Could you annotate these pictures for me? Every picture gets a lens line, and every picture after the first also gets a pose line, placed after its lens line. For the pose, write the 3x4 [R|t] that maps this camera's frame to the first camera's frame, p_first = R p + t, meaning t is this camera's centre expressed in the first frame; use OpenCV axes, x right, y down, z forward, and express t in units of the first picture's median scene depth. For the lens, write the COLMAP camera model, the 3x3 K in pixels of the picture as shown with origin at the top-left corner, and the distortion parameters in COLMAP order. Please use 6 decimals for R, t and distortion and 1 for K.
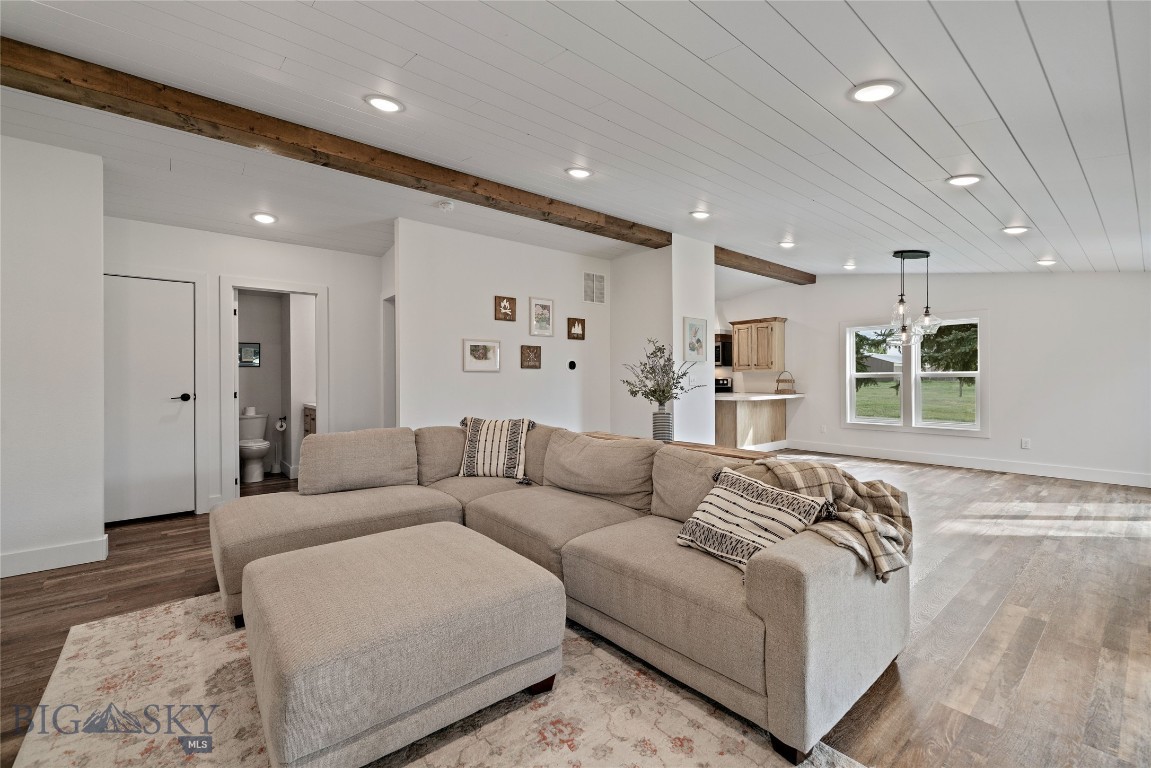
lens RADIAL K [[481.6, 0, 571.4], [0, 481.6, 377.7], [0, 0, 1]] dist [0.000028, 0.000151]
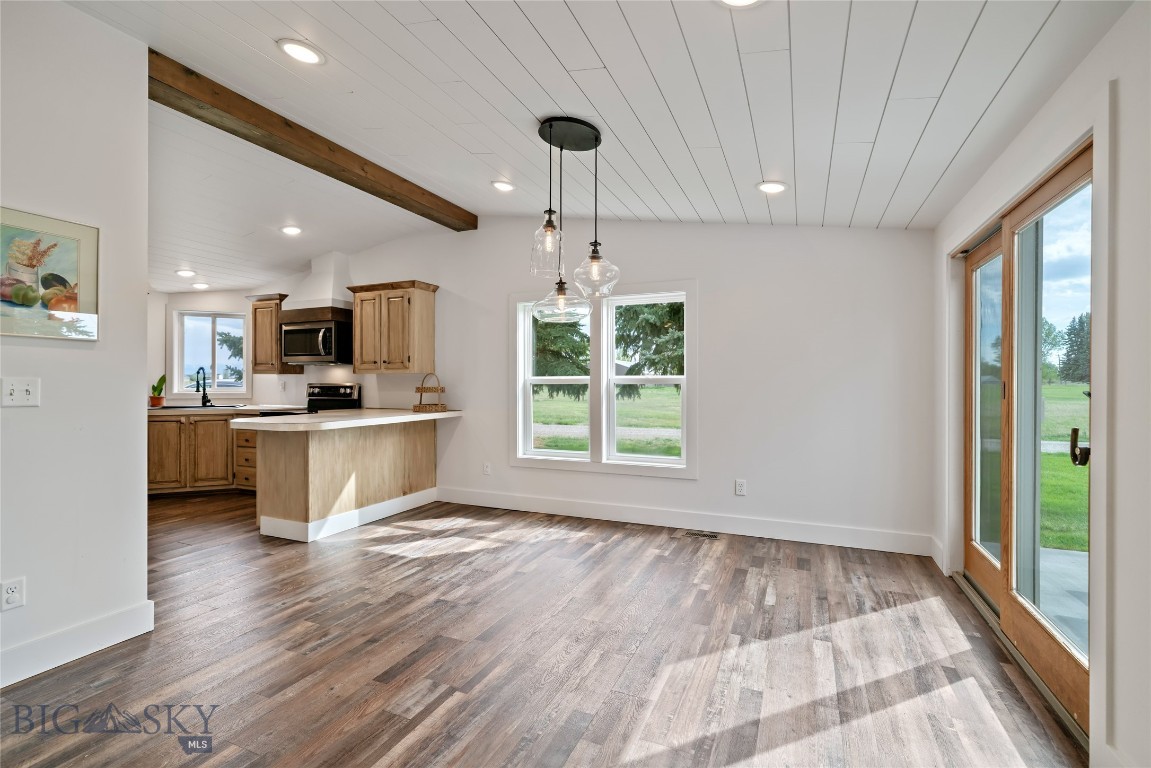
lens RADIAL K [[521.4, 0, 571.2], [0, 521.4, 381.5], [0, 0, 1]] dist [0.002643, 0.000588]
pose [[0.895031, 0.004522, 0.445981, 0.475383], [-0.003367, 0.999989, -0.003381, -0.001991], [-0.445991, 0.001524, 0.895036, 0.529084]]
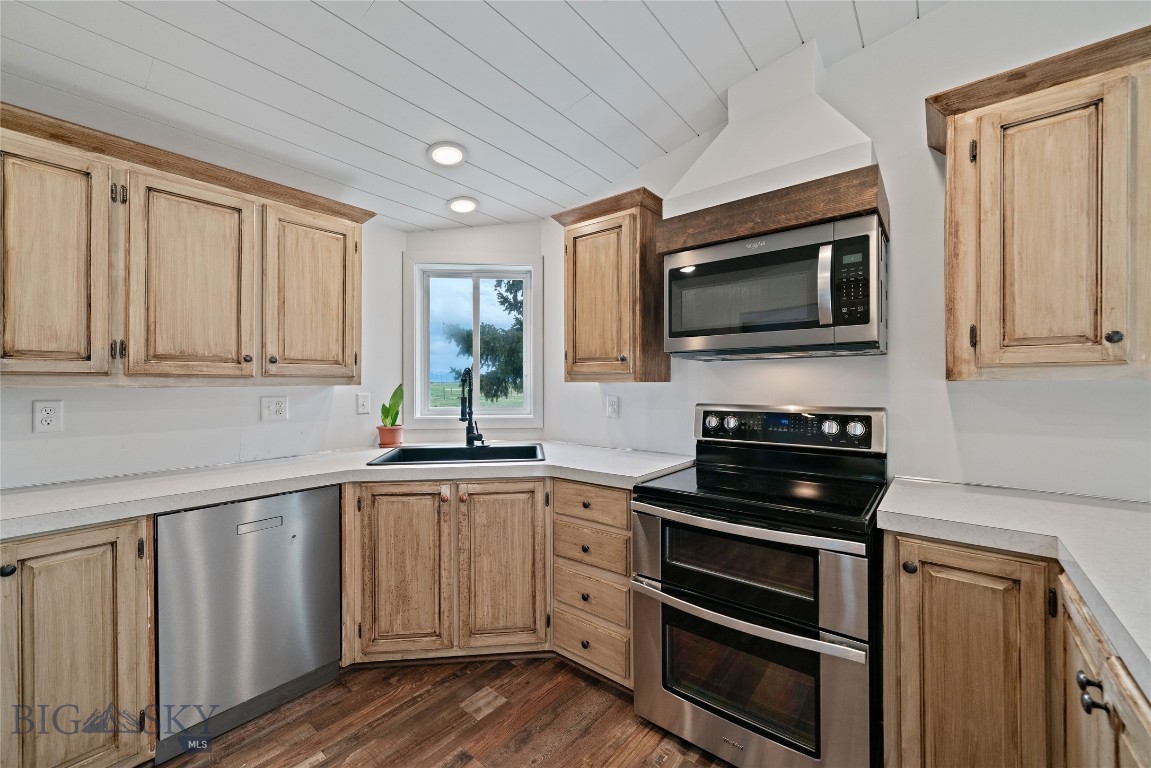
lens RADIAL K [[454.3, 0, 571.2], [0, 454.3, 383.7], [0, 0, 1]] dist [-0.001507, 0.000057]
pose [[0.980856, 0.000569, 0.194734, 0.274421], [0.000109, 0.999994, -0.003467, -0.016854], [-0.194735, 0.003422, 0.980850, 1.418189]]
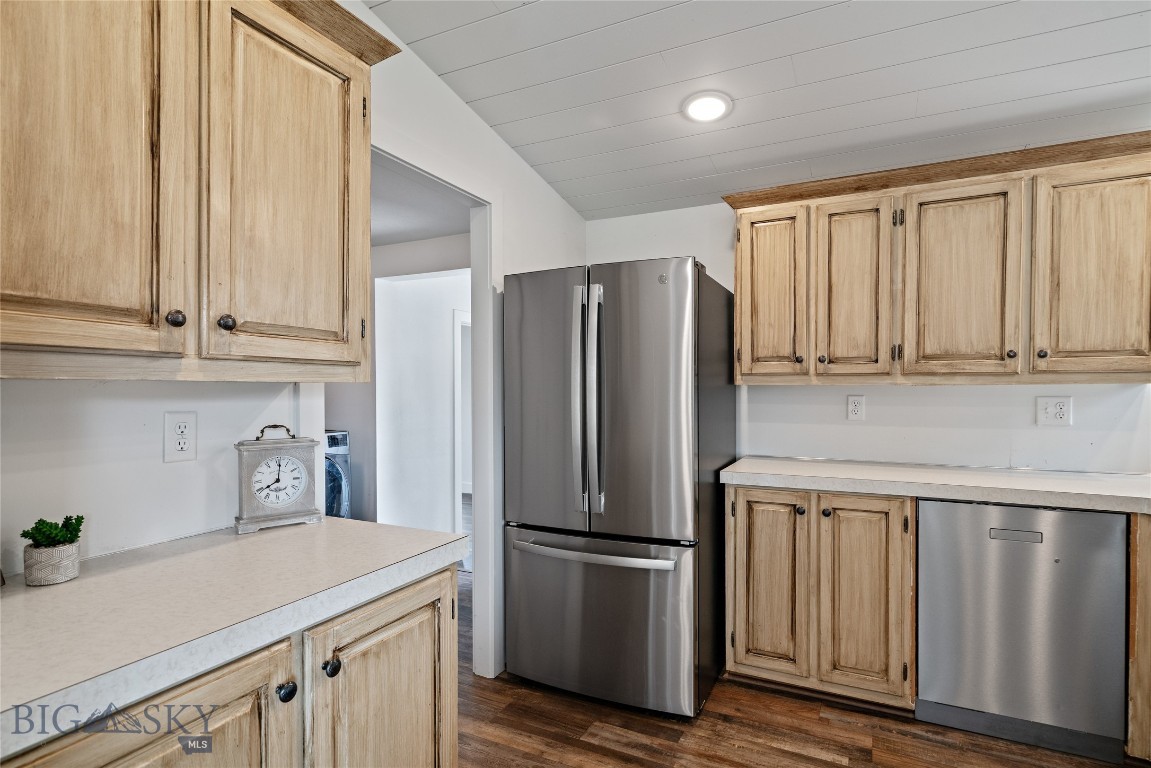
lens RADIAL K [[589.2, 0, 572.2], [0, 589.2, 396.8], [0, 0, 1]] dist [0.002548, 0.000838]
pose [[0.406861, 0.020167, -0.913267, 0.356512], [-0.000238, 0.999759, 0.021971, -0.016449], [0.913490, -0.008722, 0.406768, 1.354628]]
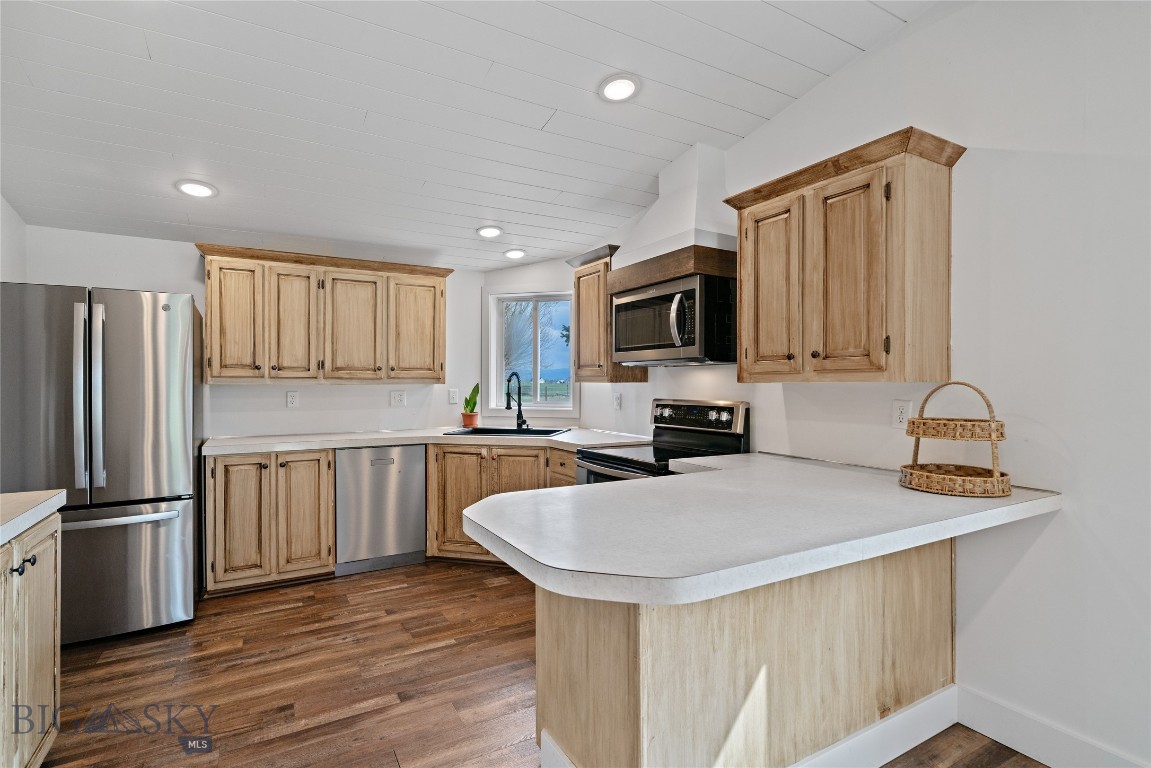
lens RADIAL K [[556.3, 0, 571.9], [0, 556.3, 386.1], [0, 0, 1]] dist [0.001220, 0.000309]
pose [[0.985865, 0.004728, -0.167478, 0.484649], [-0.004178, 0.999985, 0.003633, -0.017682], [0.167492, -0.002882, 0.985869, 1.108629]]
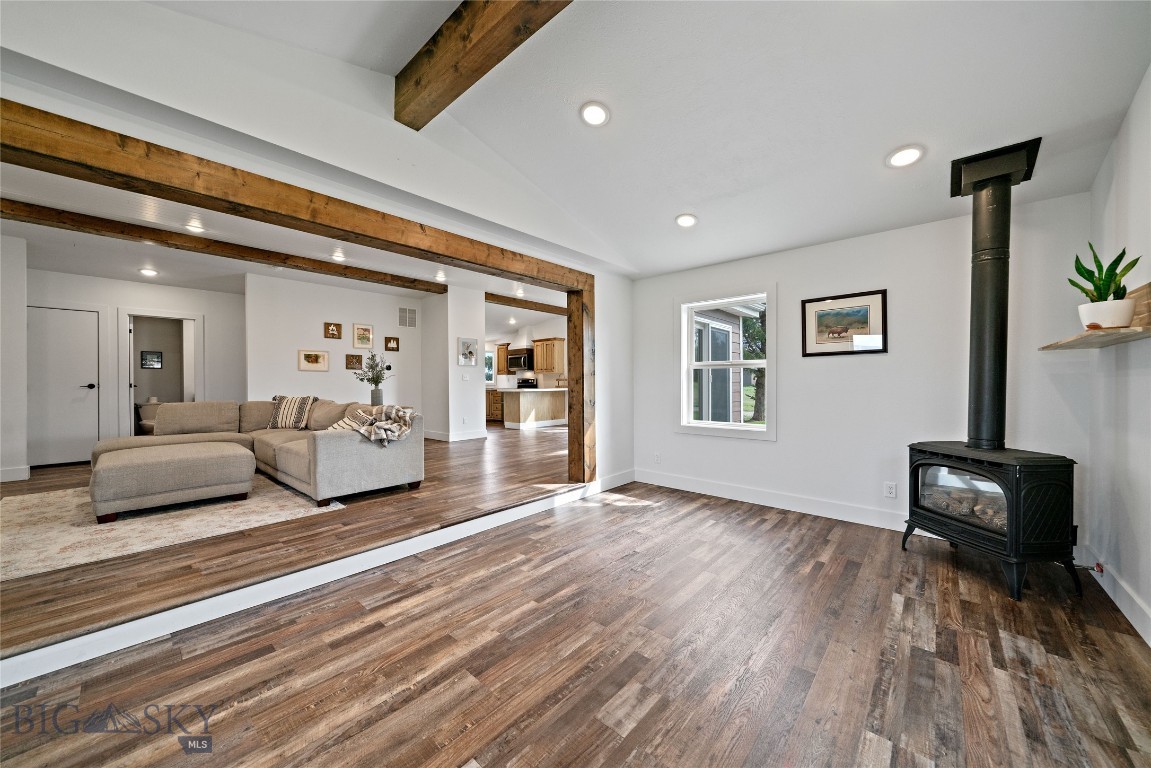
lens RADIAL K [[408.1, 0, 569.1], [0, 408.1, 383.6], [0, 0, 1]] dist [-0.001094, -0.000140]
pose [[0.990003, -0.003165, 0.141009, 0.434255], [0.003432, 0.999993, -0.001654, 0.032584], [-0.141002, 0.002121, 0.990007, -0.416370]]
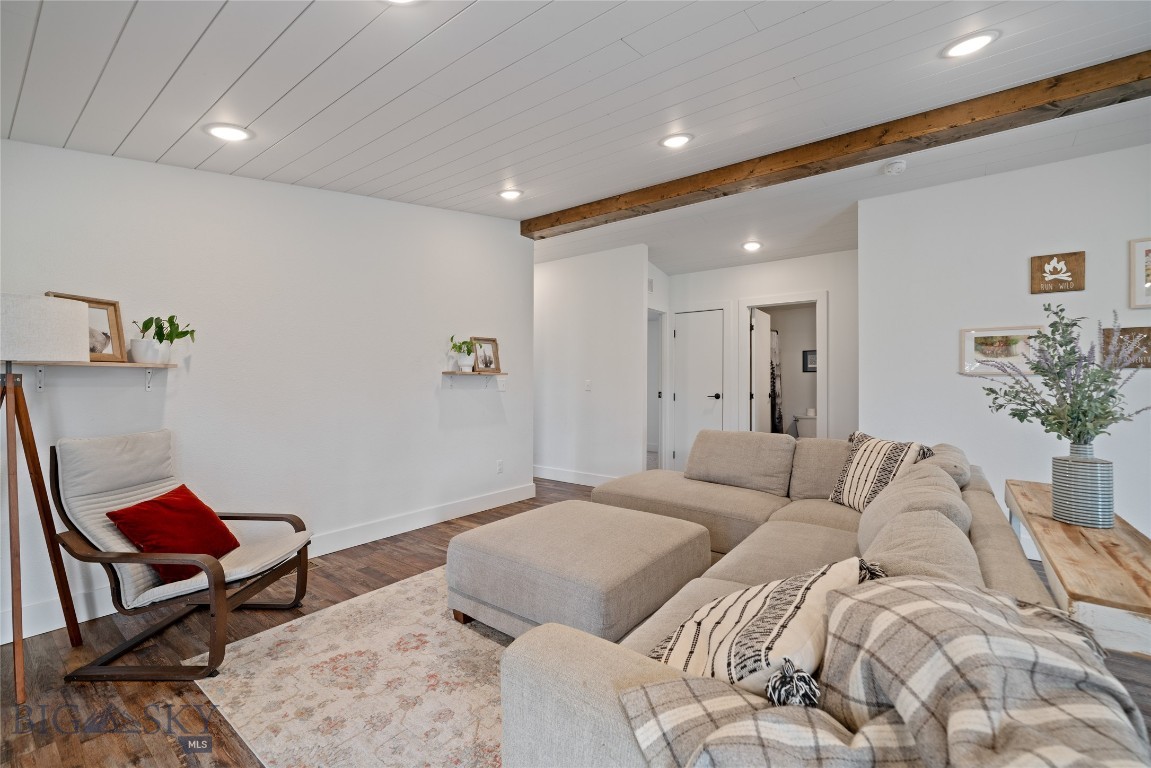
lens RADIAL K [[481.6, 0, 571.4], [0, 481.6, 377.7], [0, 0, 1]] dist [0.000028, 0.000151]
pose [[0.221966, -0.003054, -0.975050, 0.329697], [-0.006599, 0.999967, -0.004634, -0.001491], [0.975032, 0.007463, 0.221938, 0.254470]]
